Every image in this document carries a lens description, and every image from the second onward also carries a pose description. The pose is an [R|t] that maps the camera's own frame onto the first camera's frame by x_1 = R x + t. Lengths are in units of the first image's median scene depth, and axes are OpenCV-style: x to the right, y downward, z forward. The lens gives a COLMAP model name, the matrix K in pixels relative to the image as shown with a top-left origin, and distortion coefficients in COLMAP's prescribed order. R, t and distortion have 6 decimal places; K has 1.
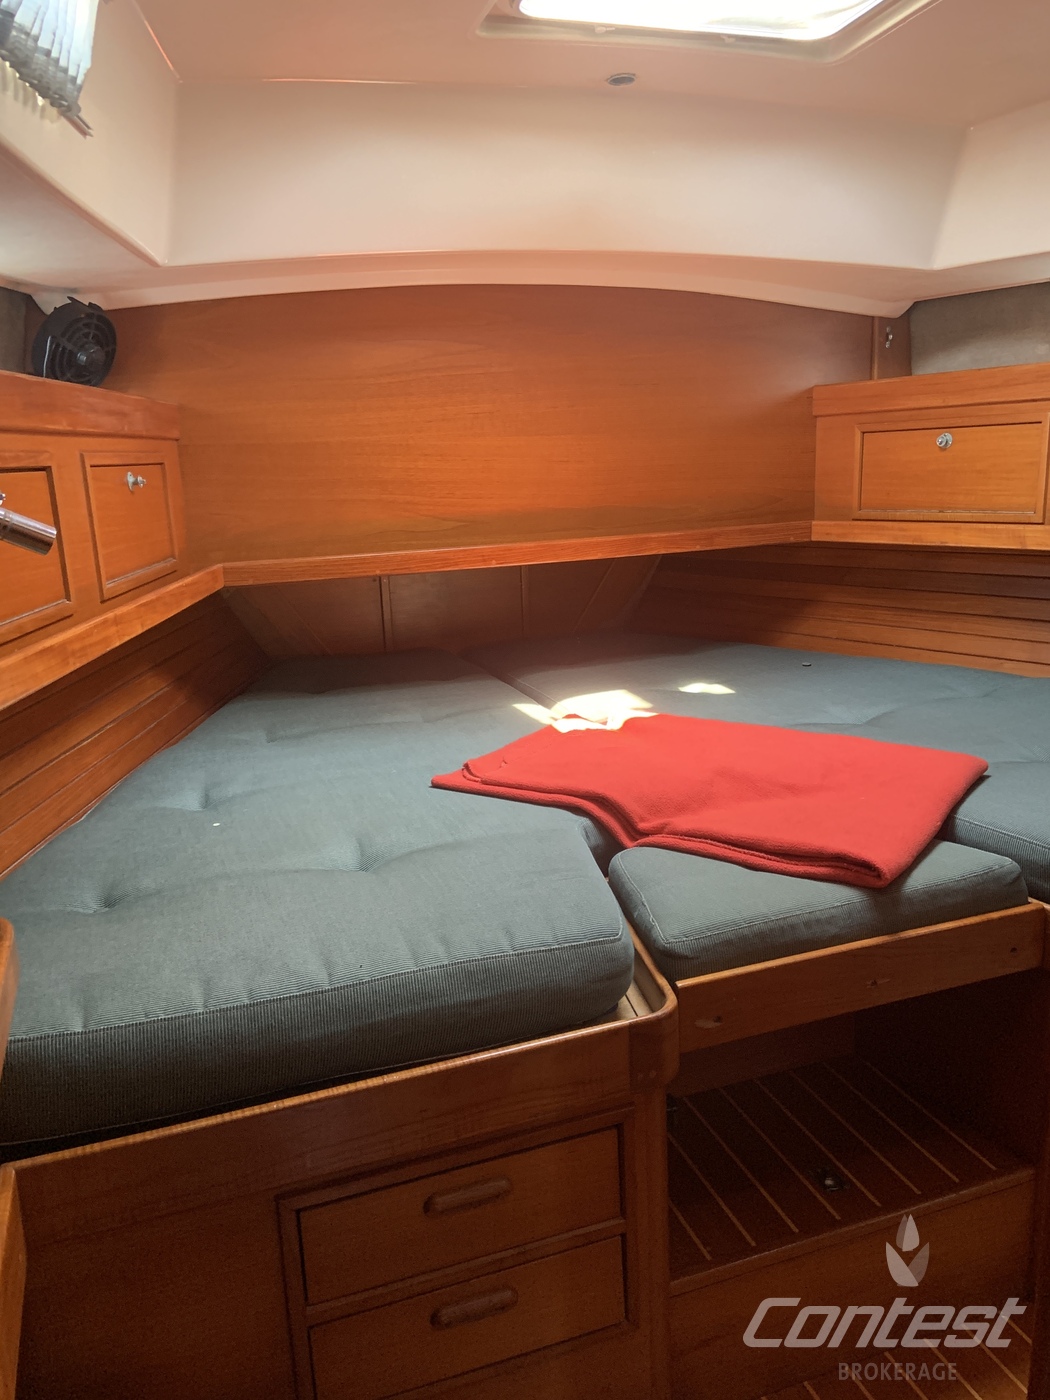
lens RADIAL K [[1050.0, 0, 529.0], [0, 1050.0, 691.6], [0, 0, 1]] dist [0.126752, -0.166020]
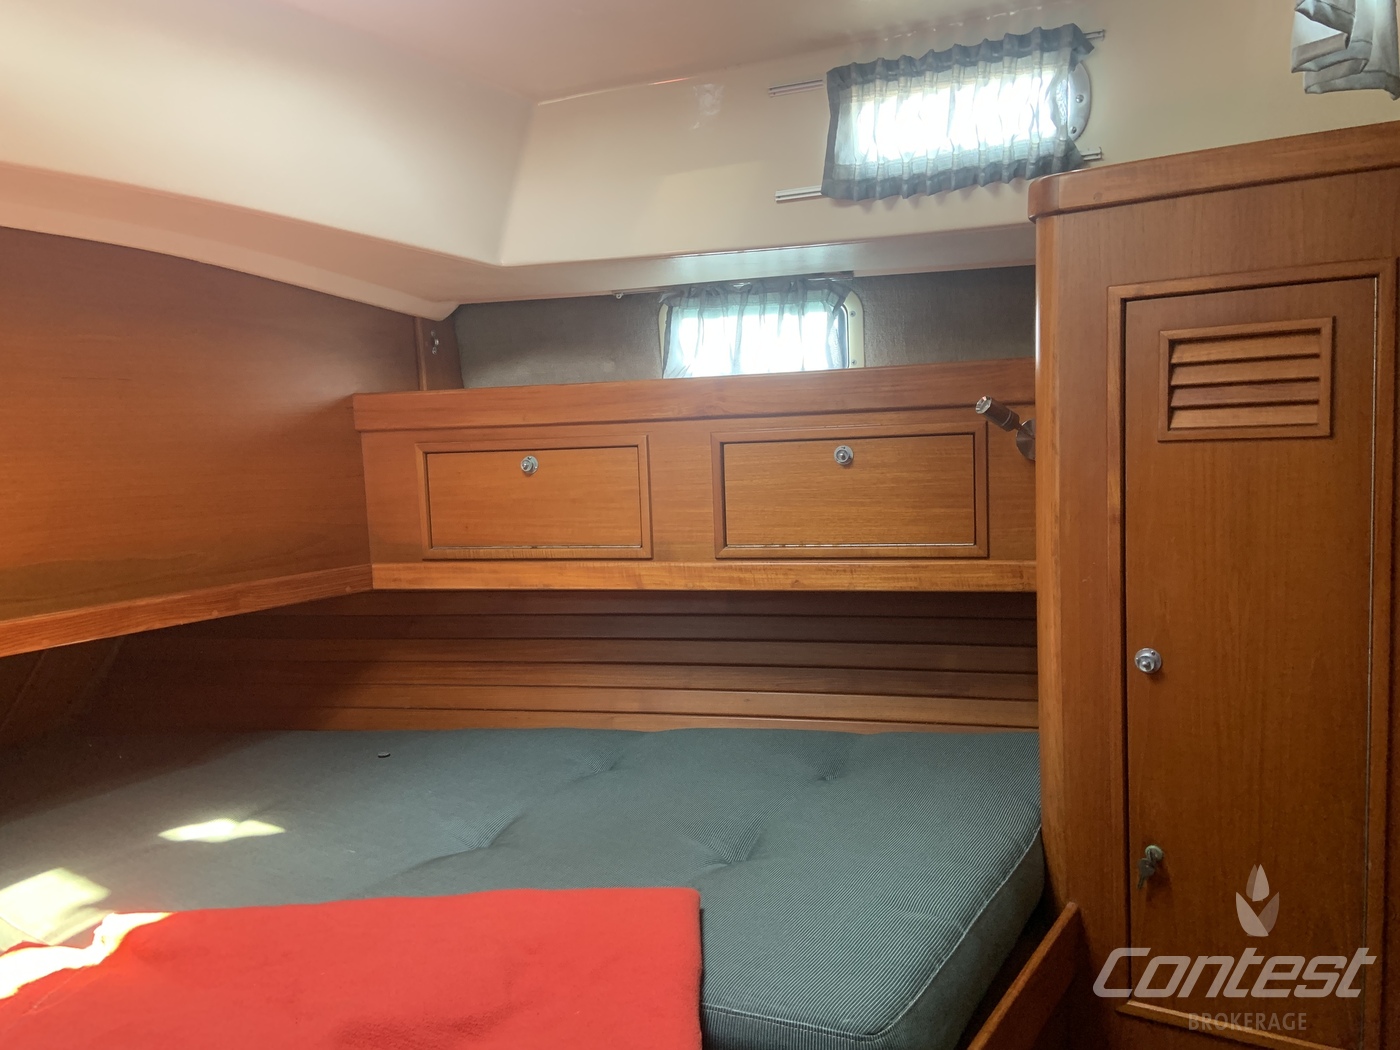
lens RADIAL K [[1050.0, 0, 708.2], [0, 1050.0, 530.0], [0, 0, 1]] dist [0.126752, -0.166020]
pose [[0.795229, -0.042657, 0.604806, -0.002098], [0.137396, 0.984250, -0.111237, -0.086398], [-0.590536, 0.171557, 0.788566, 0.324877]]
